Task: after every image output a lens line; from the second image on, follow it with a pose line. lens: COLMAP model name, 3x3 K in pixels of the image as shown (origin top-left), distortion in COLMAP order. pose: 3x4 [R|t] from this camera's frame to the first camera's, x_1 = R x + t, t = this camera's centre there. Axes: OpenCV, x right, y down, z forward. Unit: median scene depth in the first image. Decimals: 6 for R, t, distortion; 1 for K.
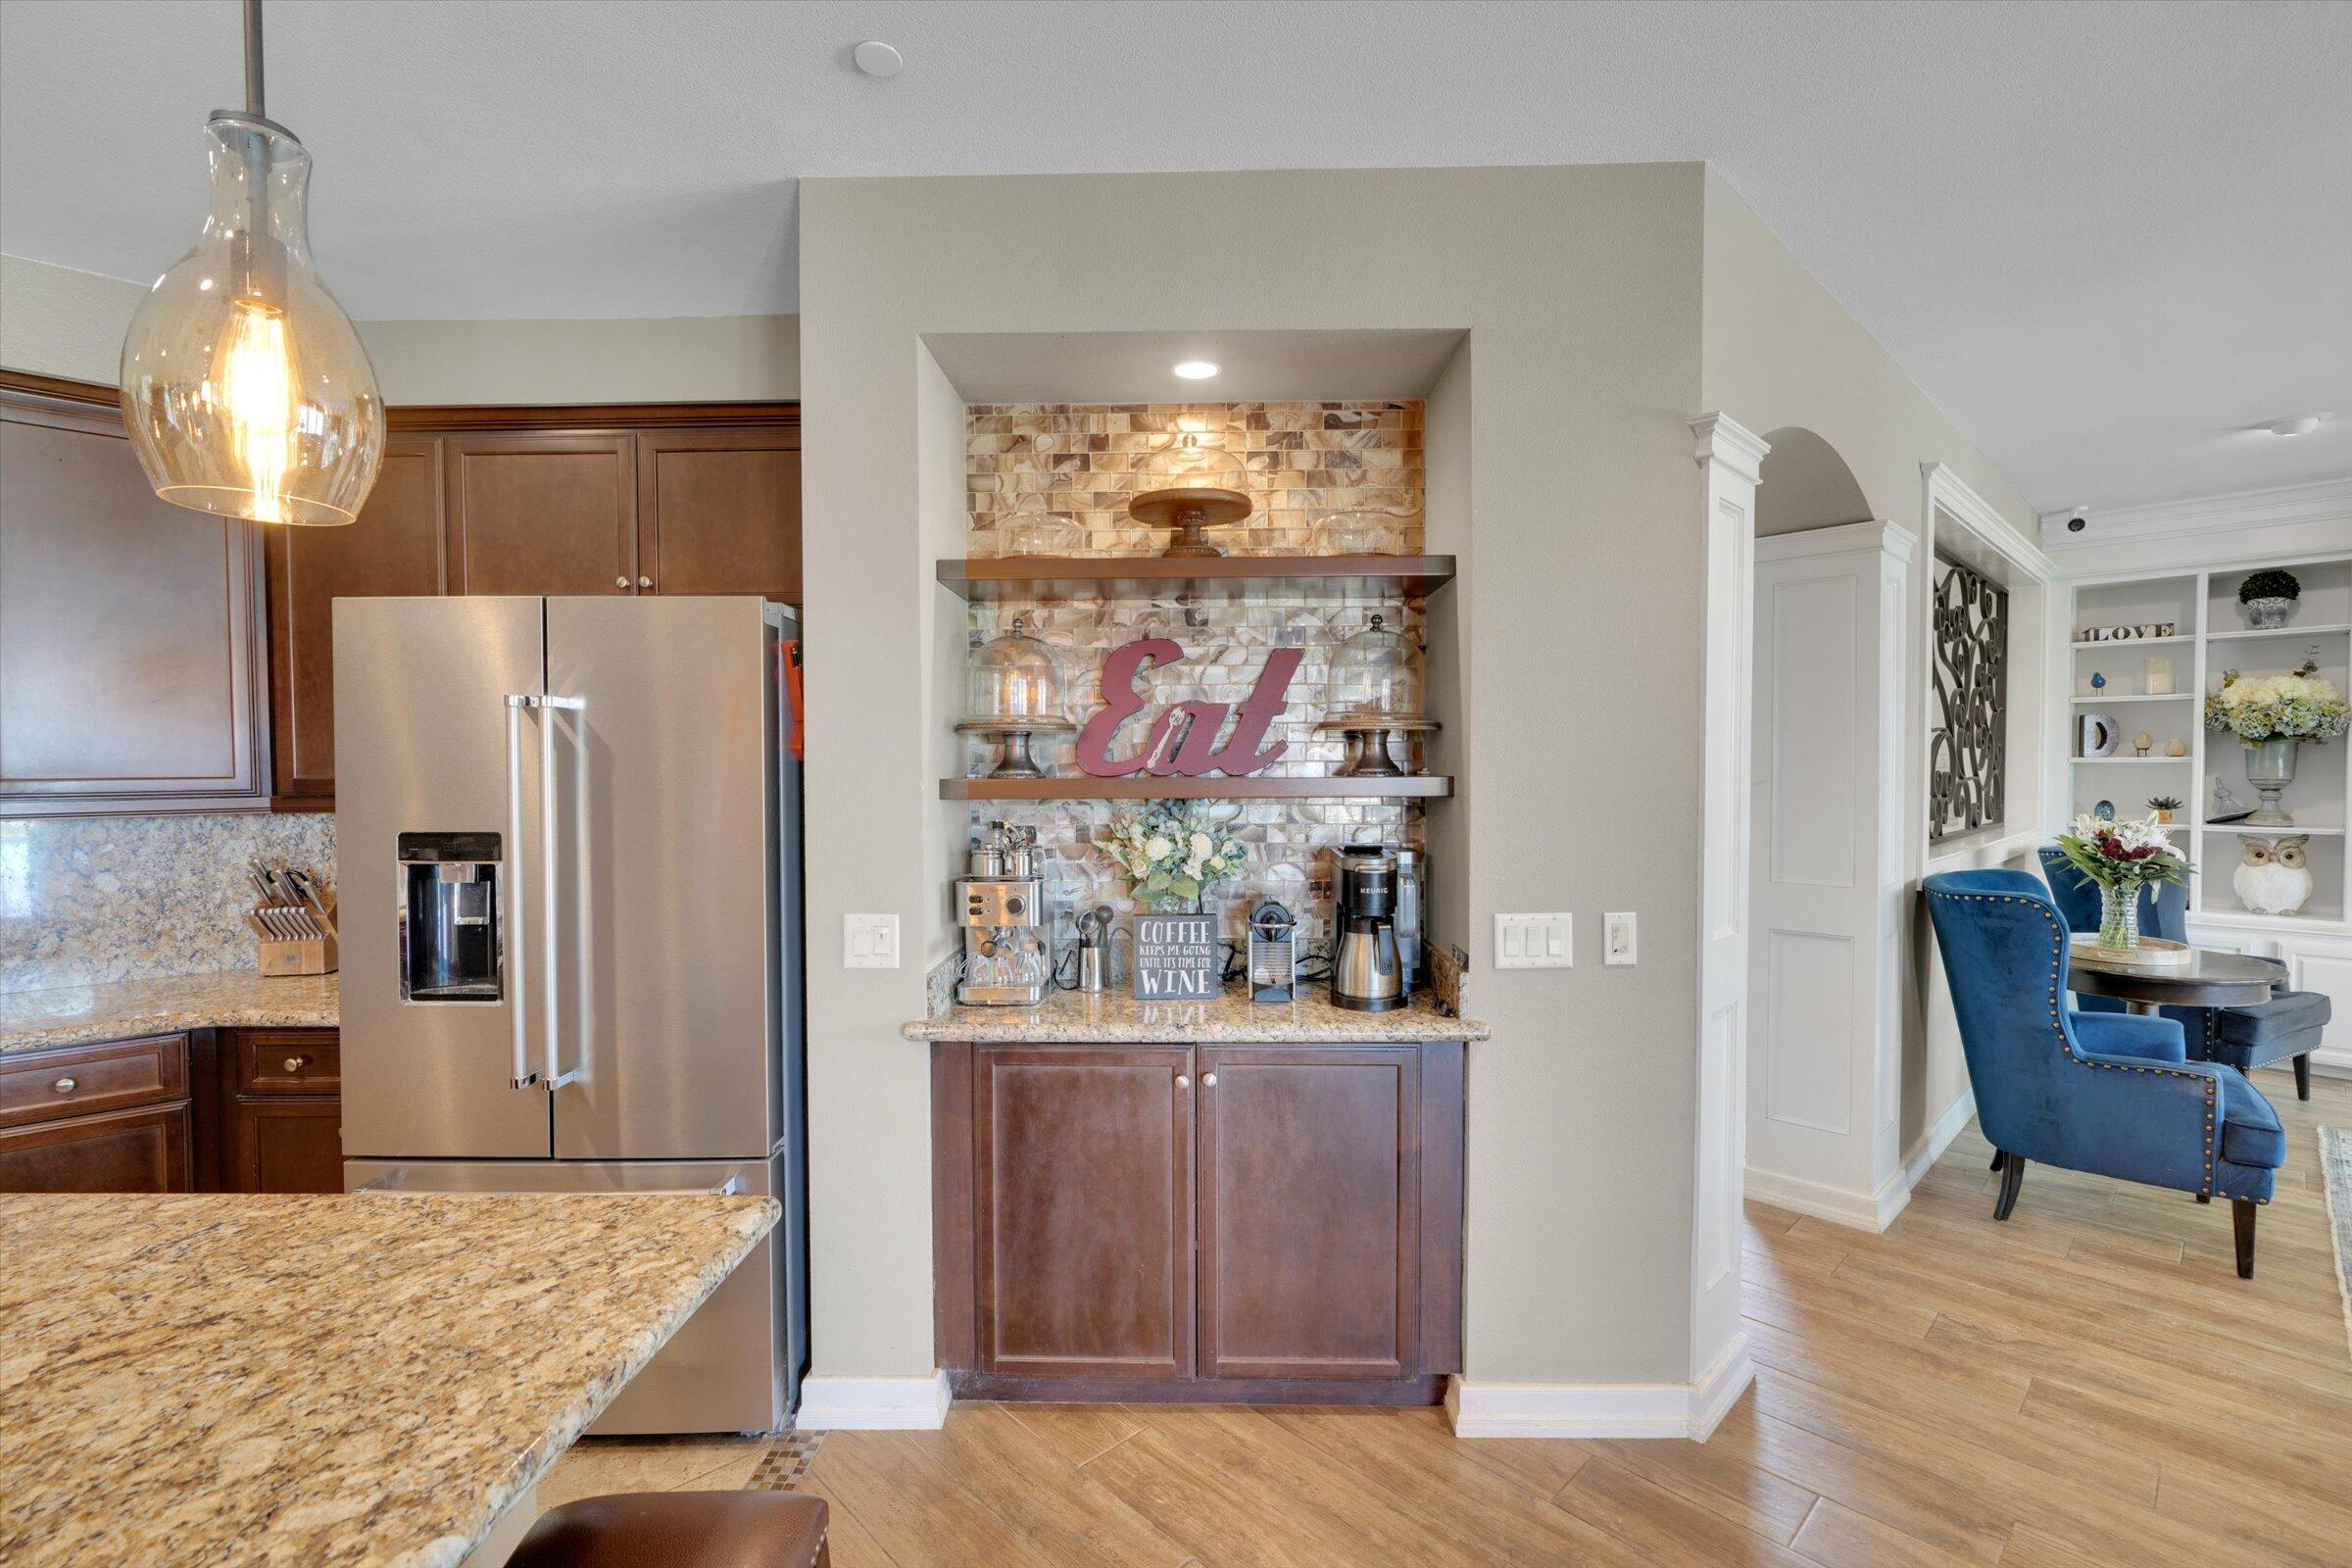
lens RADIAL K [[1051.8, 0, 1185.5], [0, 1051.8, 793.0], [0, 0, 1]] dist [-0.013853, 0.007023]
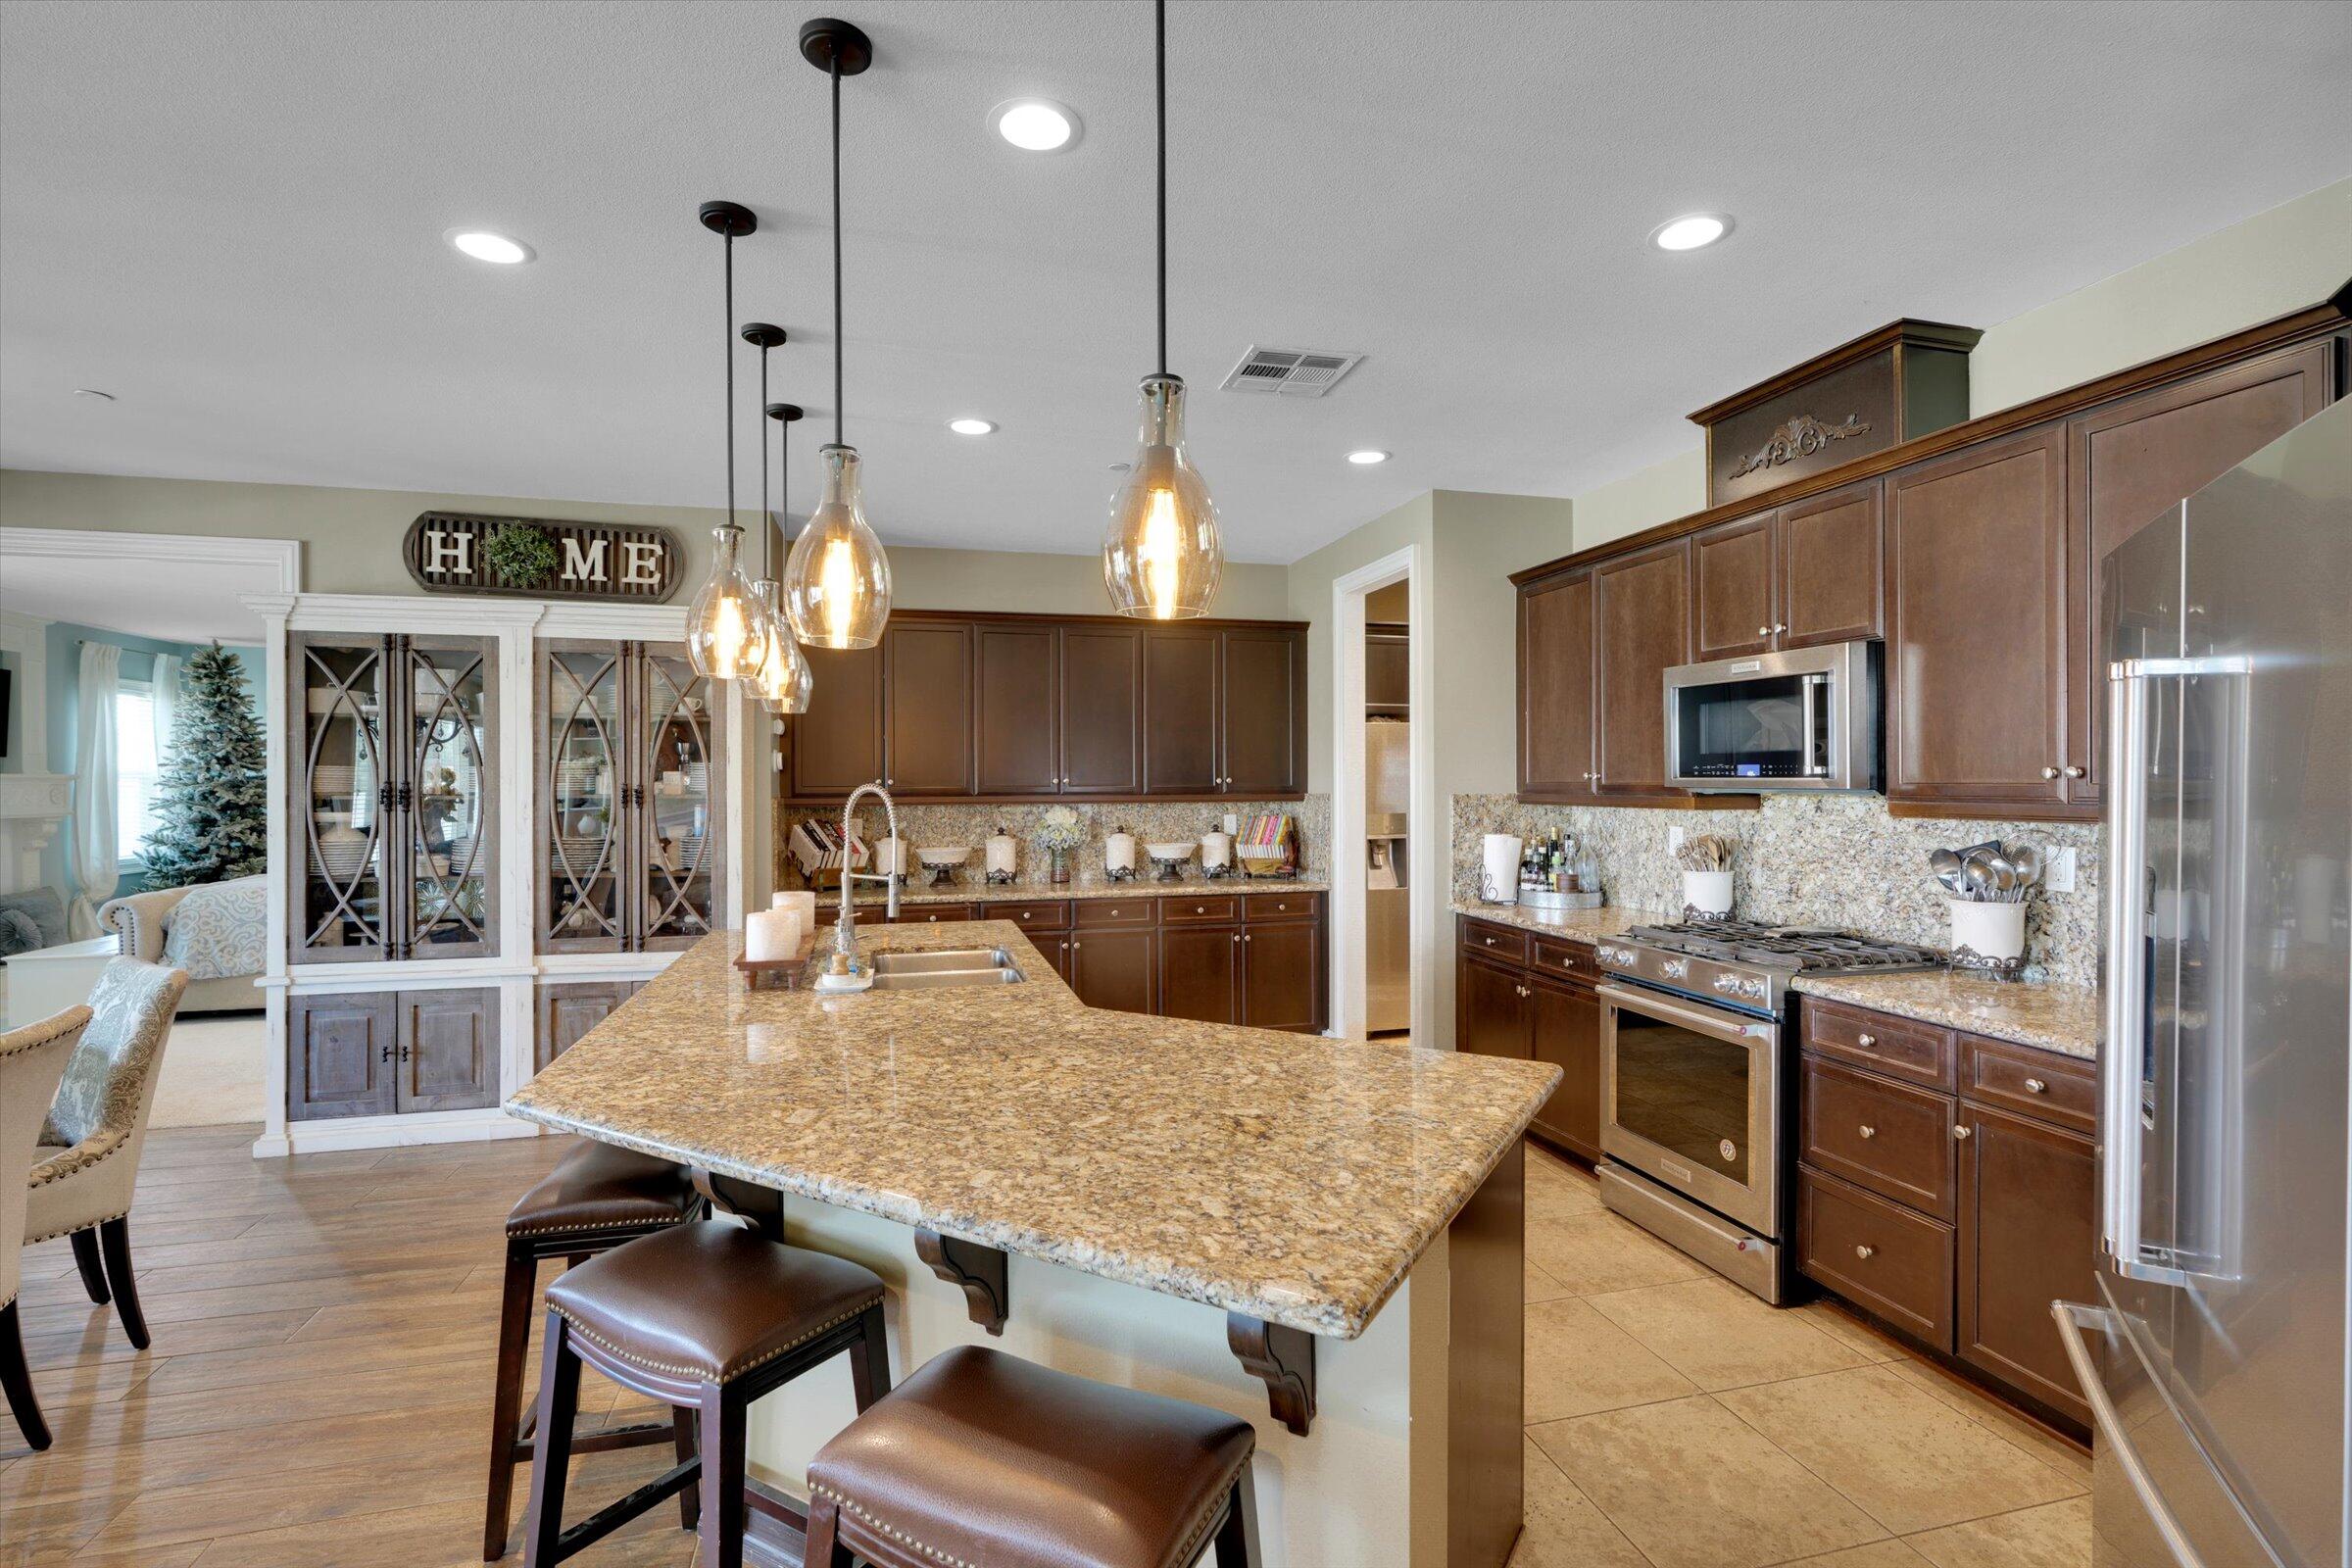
lens RADIAL K [[1079.1, 0, 1184.5], [0, 1079.1, 782.5], [0, 0, 1]] dist [-0.014181, 0.000058]
pose [[-0.481551, 0.008295, -0.876379, 0.194205], [-0.017665, 0.999660, 0.019168, -0.016512], [0.876240, 0.024711, -0.481241, 0.636953]]
